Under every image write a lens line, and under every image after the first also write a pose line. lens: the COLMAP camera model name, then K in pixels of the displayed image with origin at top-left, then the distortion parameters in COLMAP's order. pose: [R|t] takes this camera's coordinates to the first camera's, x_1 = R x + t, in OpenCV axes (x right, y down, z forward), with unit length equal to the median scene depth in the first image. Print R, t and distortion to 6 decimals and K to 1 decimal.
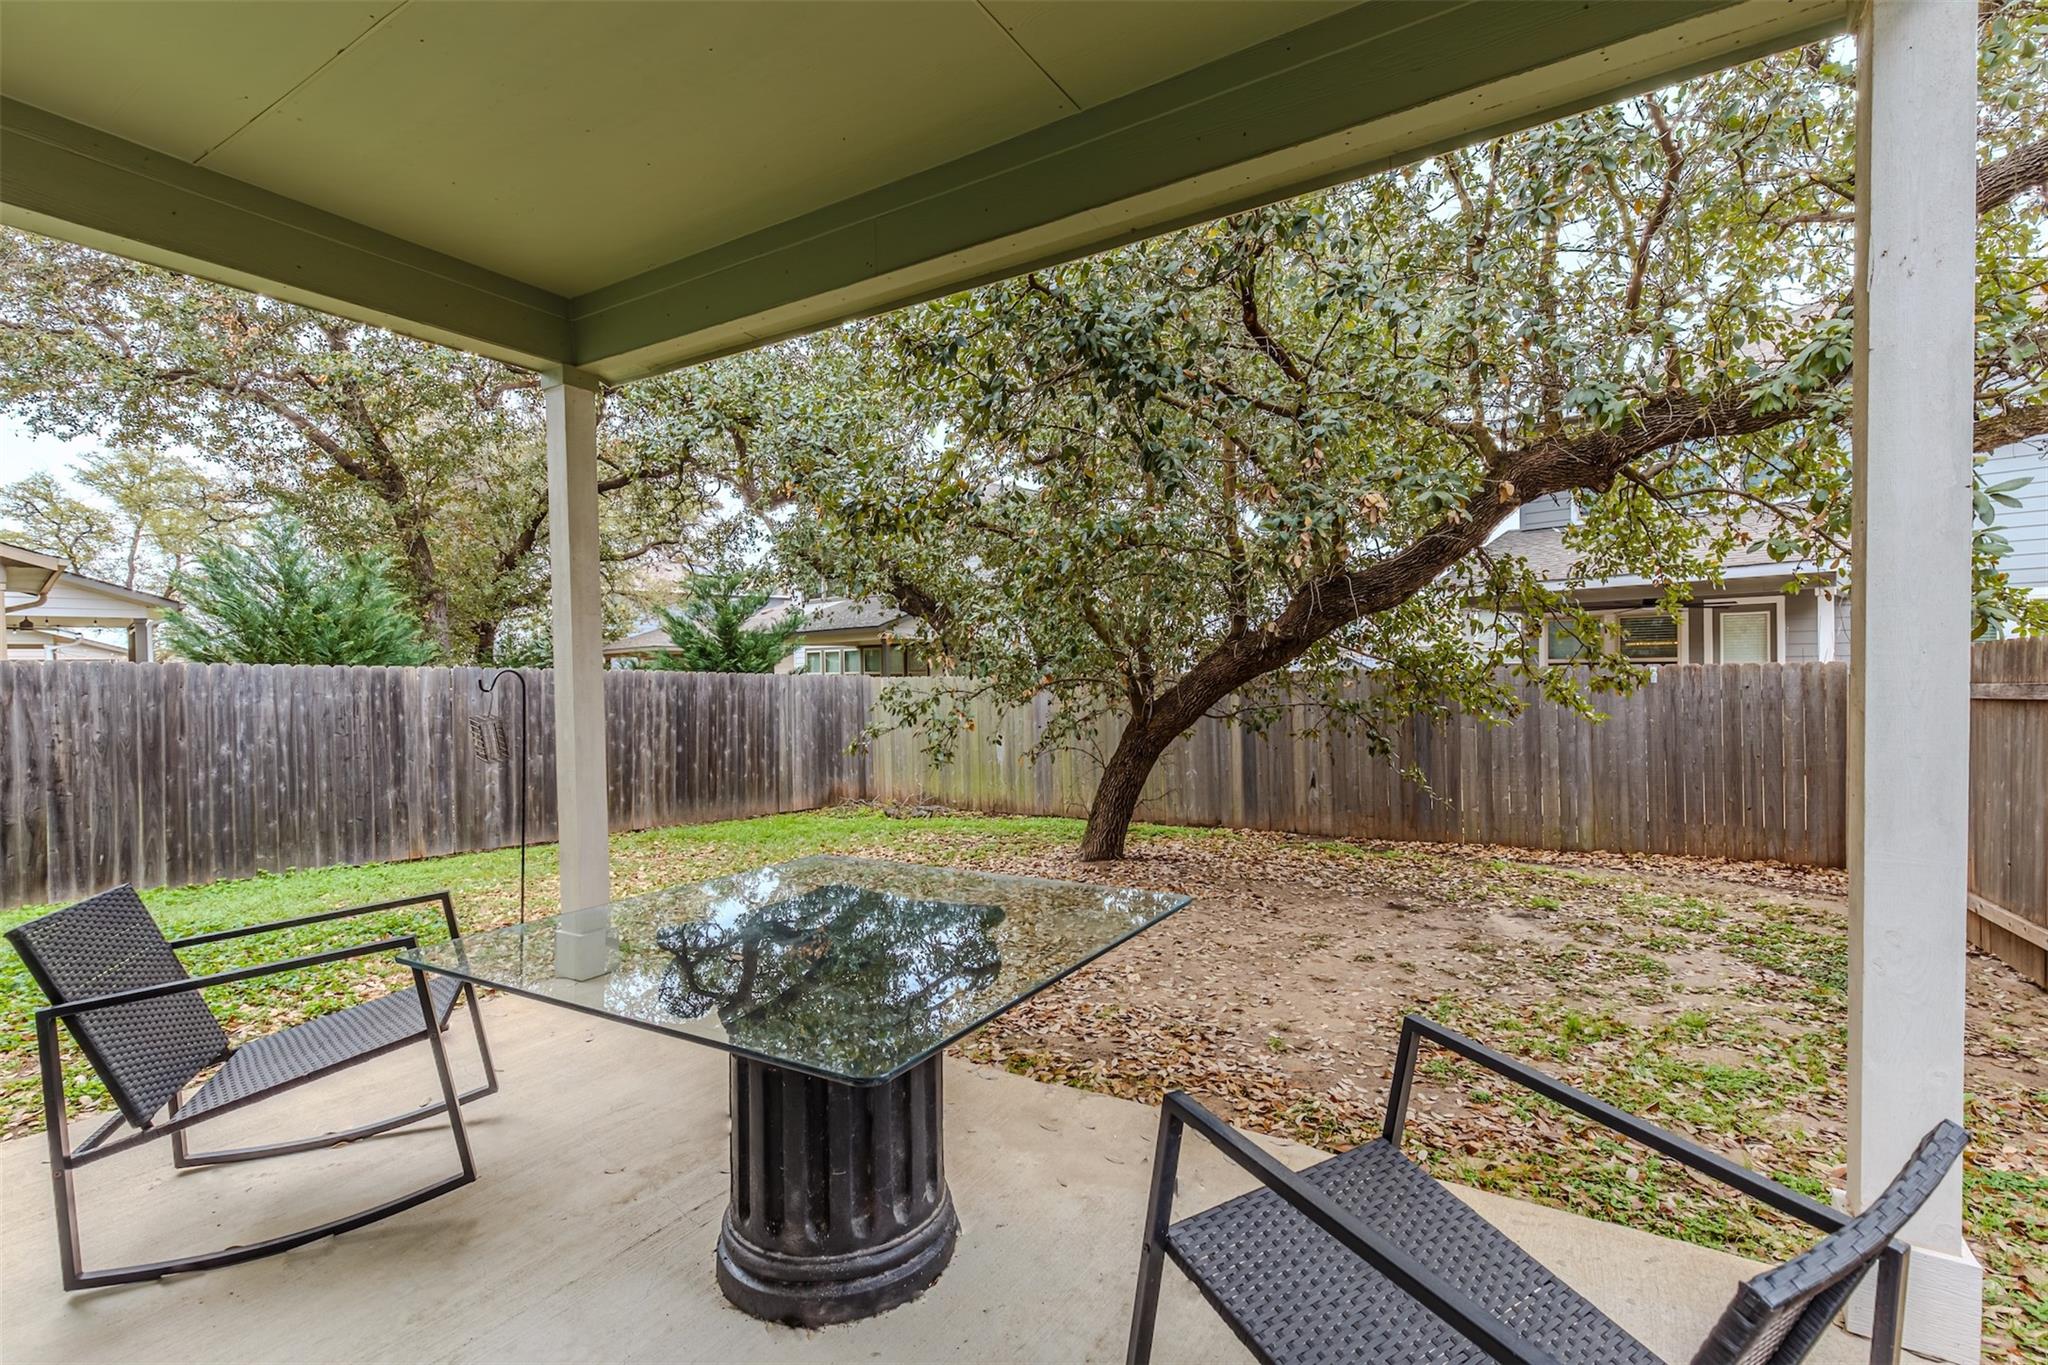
lens RADIAL K [[951.7, 0, 1024.0], [0, 951.7, 682.5], [0, 0, 1]] dist [0.000257, -0.000049]
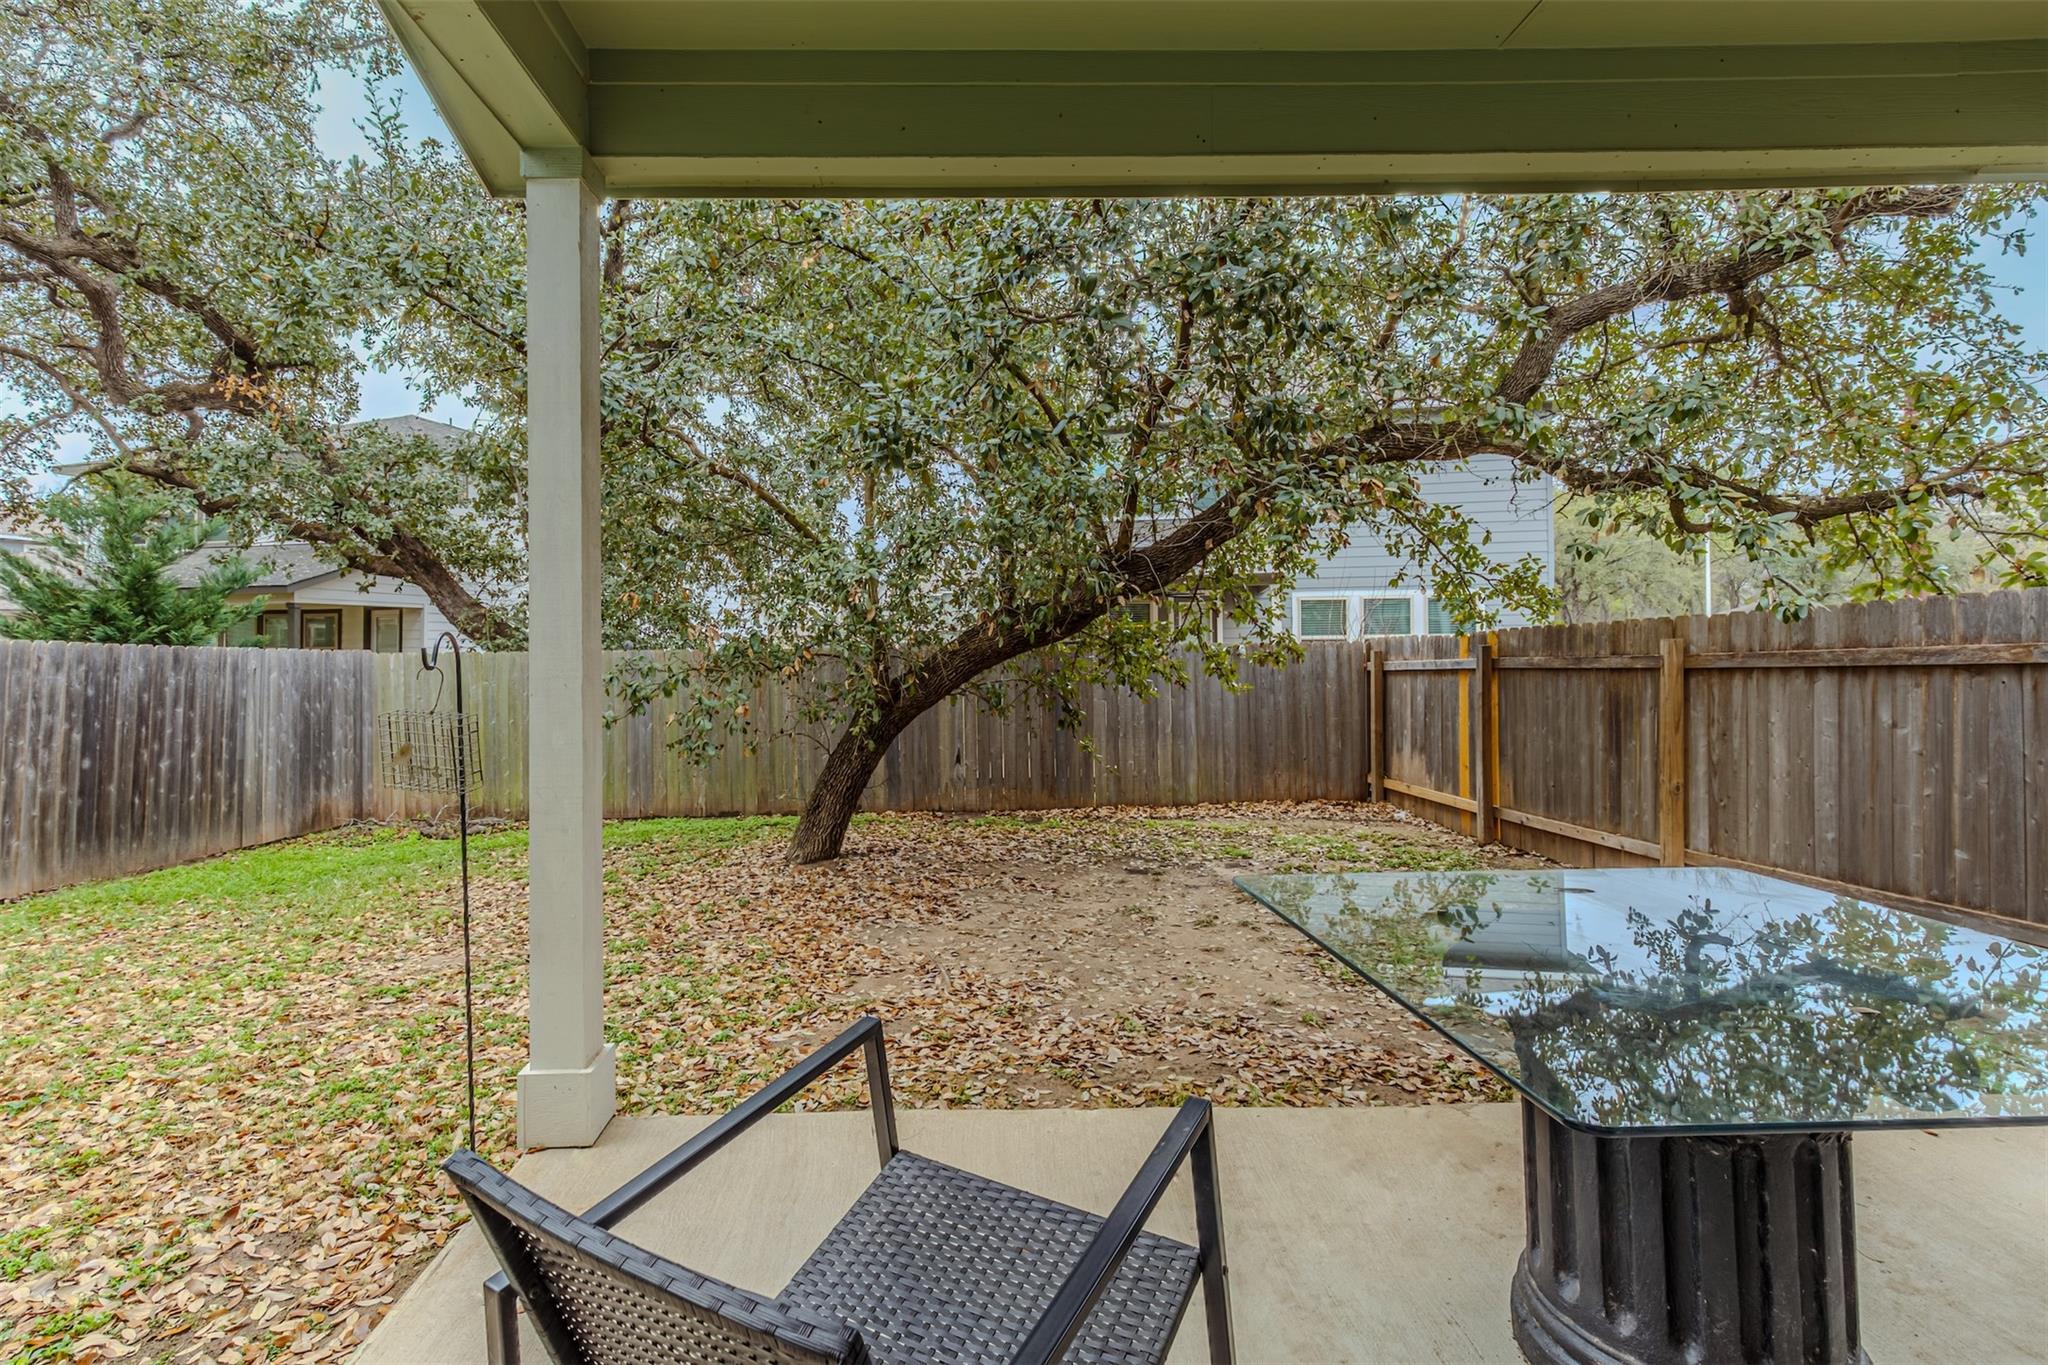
lens RADIAL K [[970.7, 0, 1024.1], [0, 970.7, 632.4], [0, 0, 1]] dist [0.000502, -0.000316]
pose [[0.839764, 0.012658, 0.542803, -0.187007], [0.002939, 0.999608, -0.027857, 0.001356], [-0.542943, 0.024989, 0.839398, 0.104335]]
